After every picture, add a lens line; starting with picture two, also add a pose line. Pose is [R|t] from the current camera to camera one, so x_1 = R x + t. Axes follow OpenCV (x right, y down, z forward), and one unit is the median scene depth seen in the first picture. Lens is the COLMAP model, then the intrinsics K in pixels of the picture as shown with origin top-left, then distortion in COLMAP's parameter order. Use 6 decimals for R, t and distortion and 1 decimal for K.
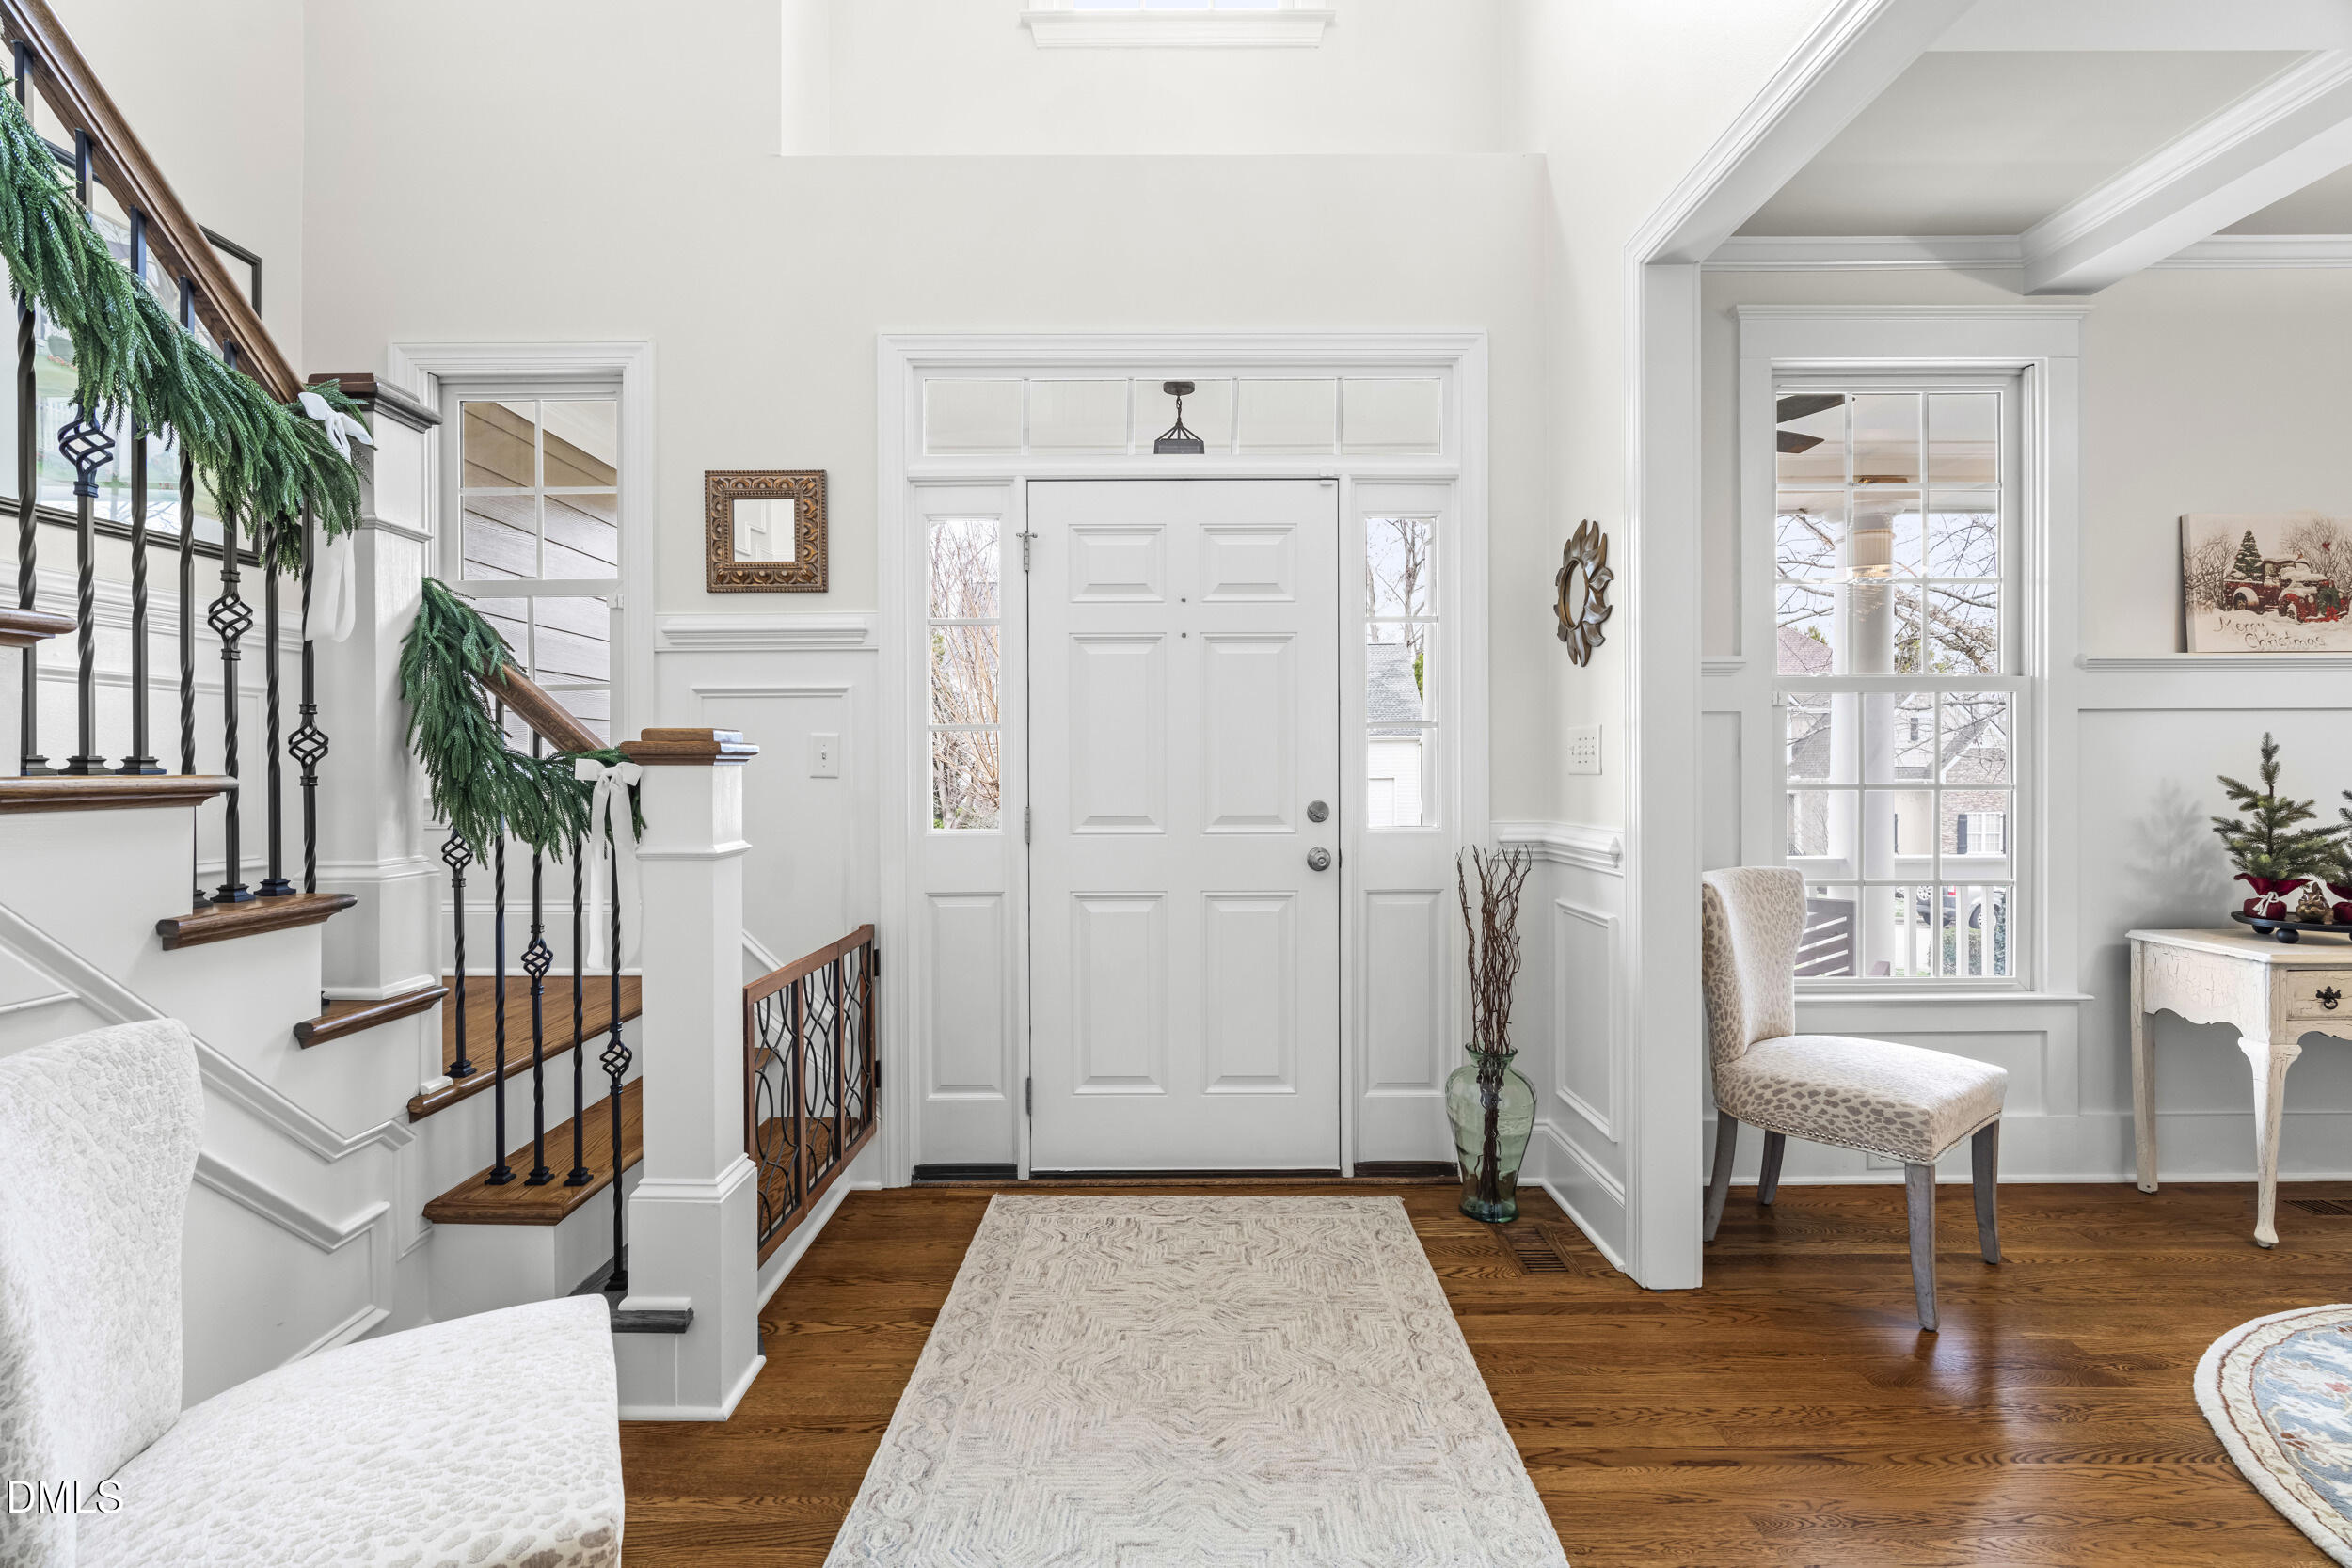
lens RADIAL K [[1061.8, 0, 1175.5], [0, 1061.8, 777.5], [0, 0, 1]] dist [0.001381, 0.000456]
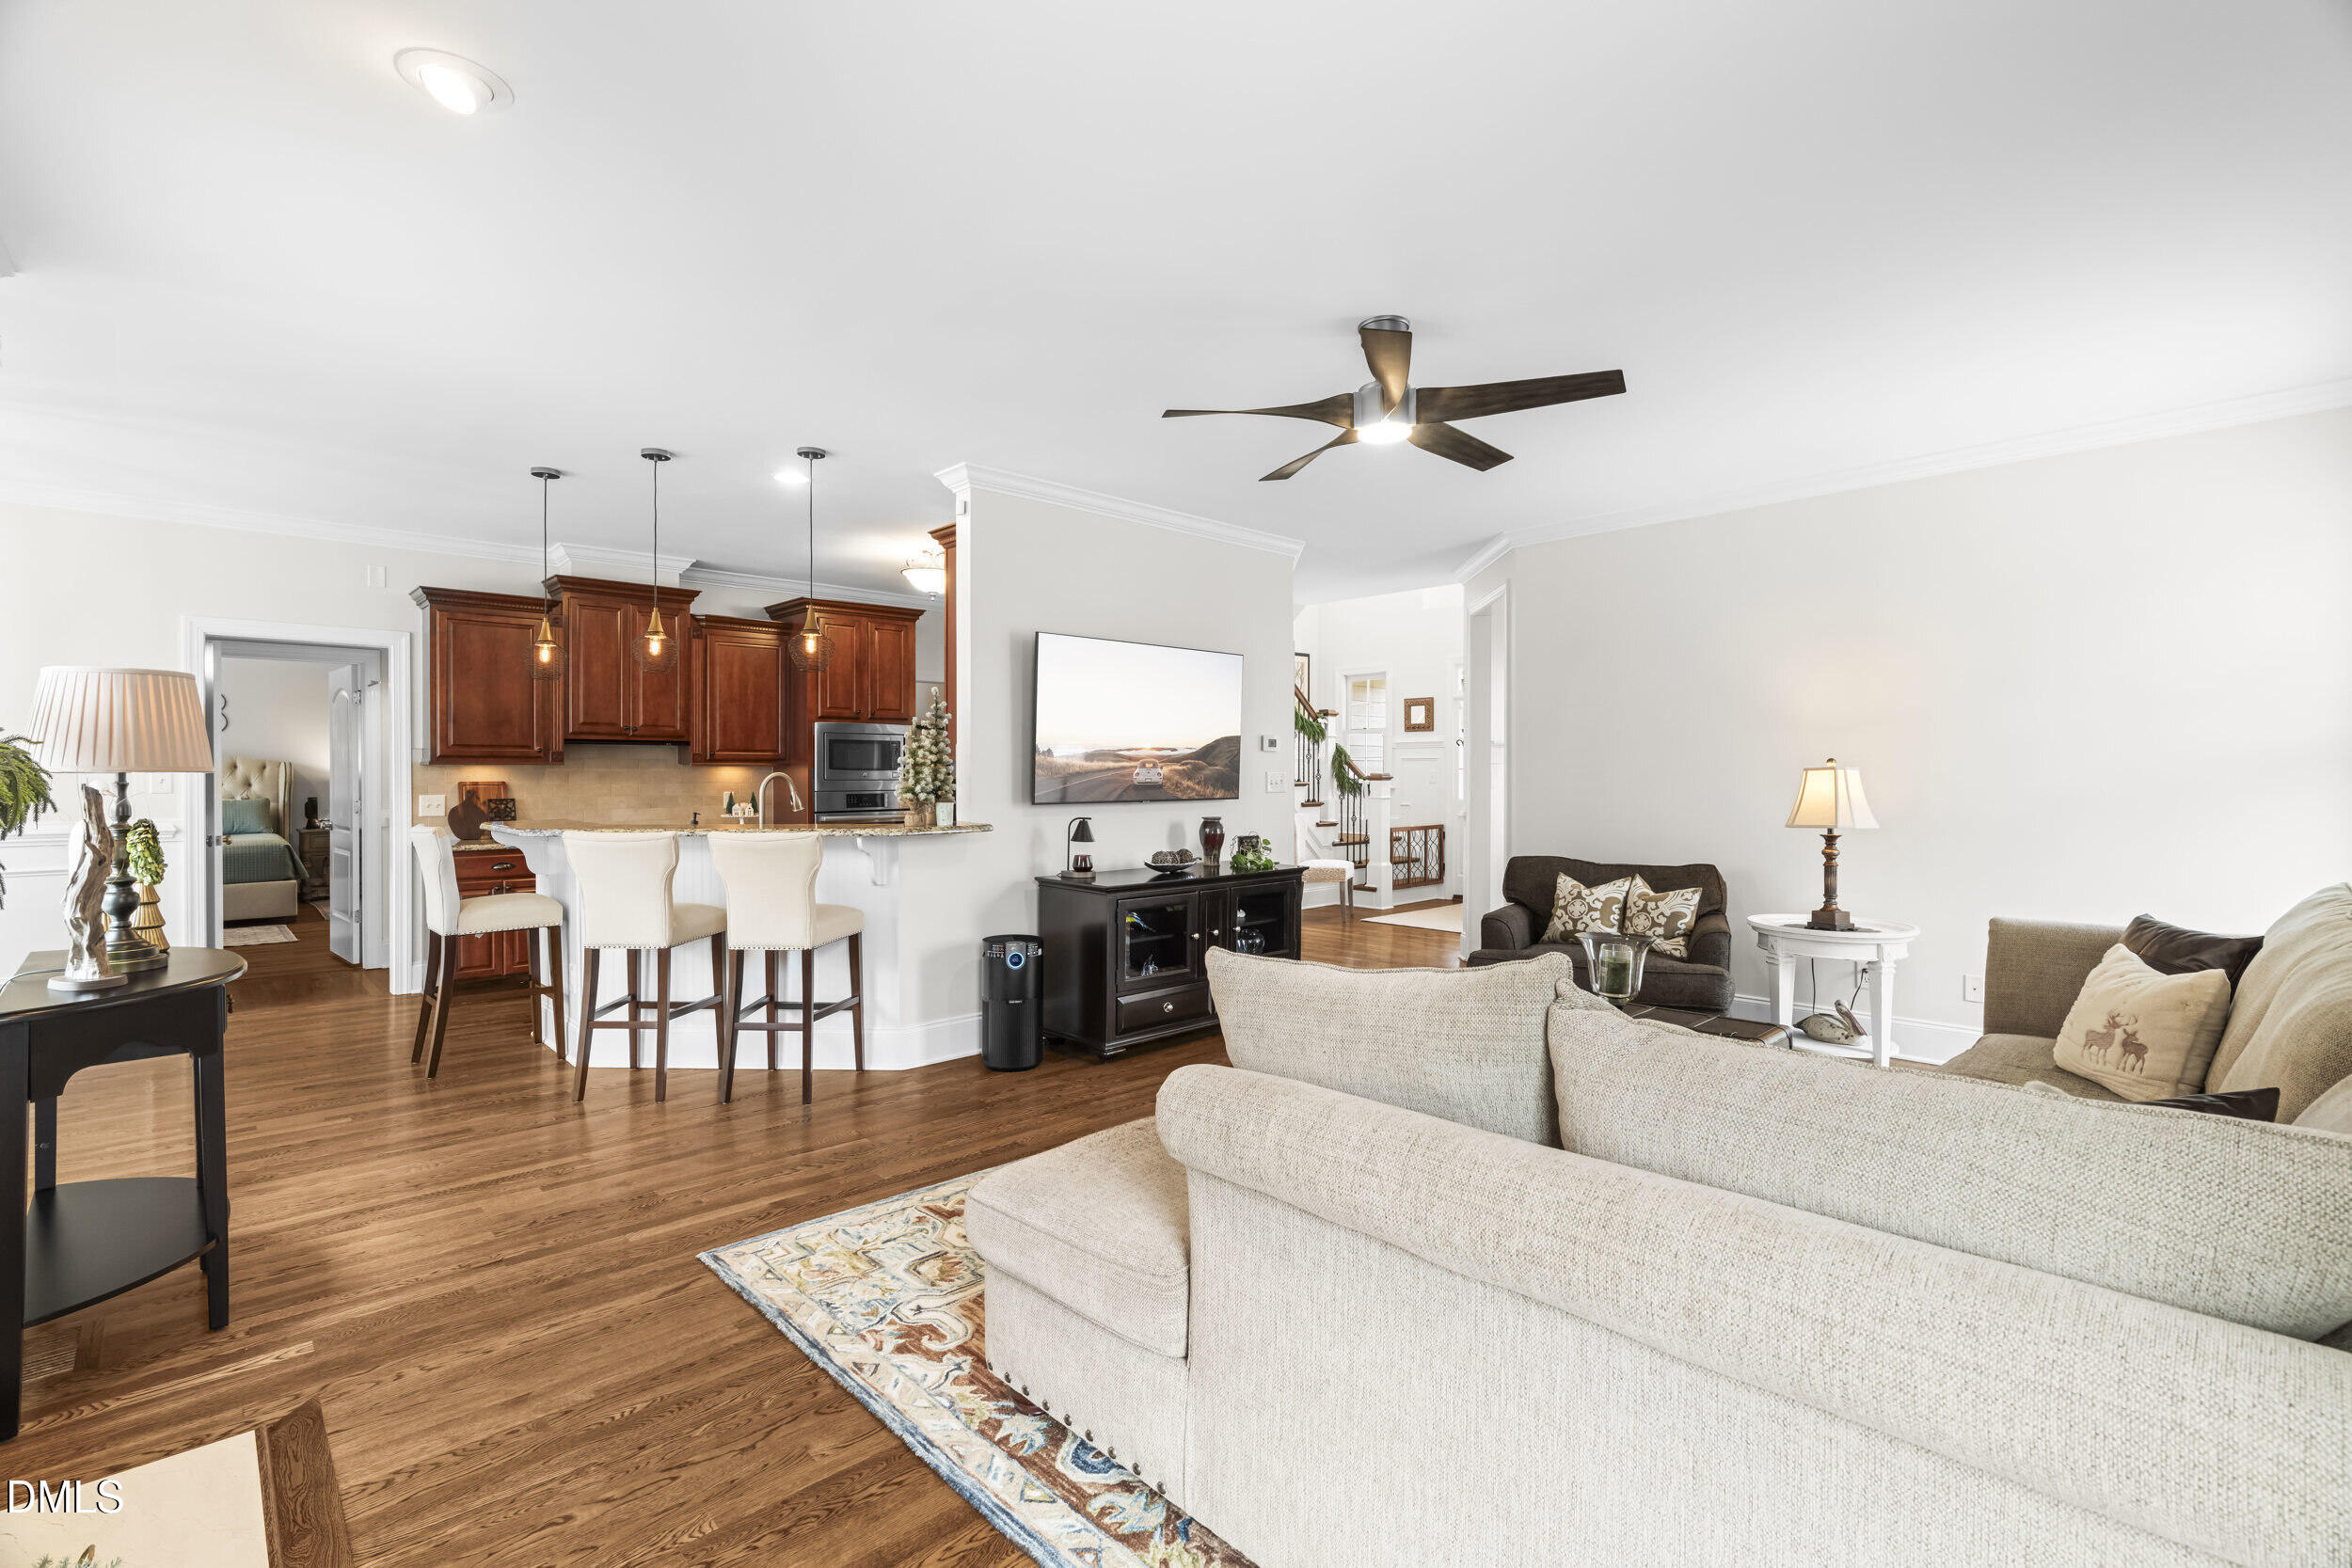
lens RADIAL K [[1061.8, 0, 1175.5], [0, 1061.8, 777.5], [0, 0, 1]] dist [0.001381, 0.000456]
pose [[0.681956, 0.002142, -0.731390, 2.516922], [-0.006148, 0.999977, -0.002804, -0.005973], [0.731367, 0.006409, 0.681954, -3.067359]]
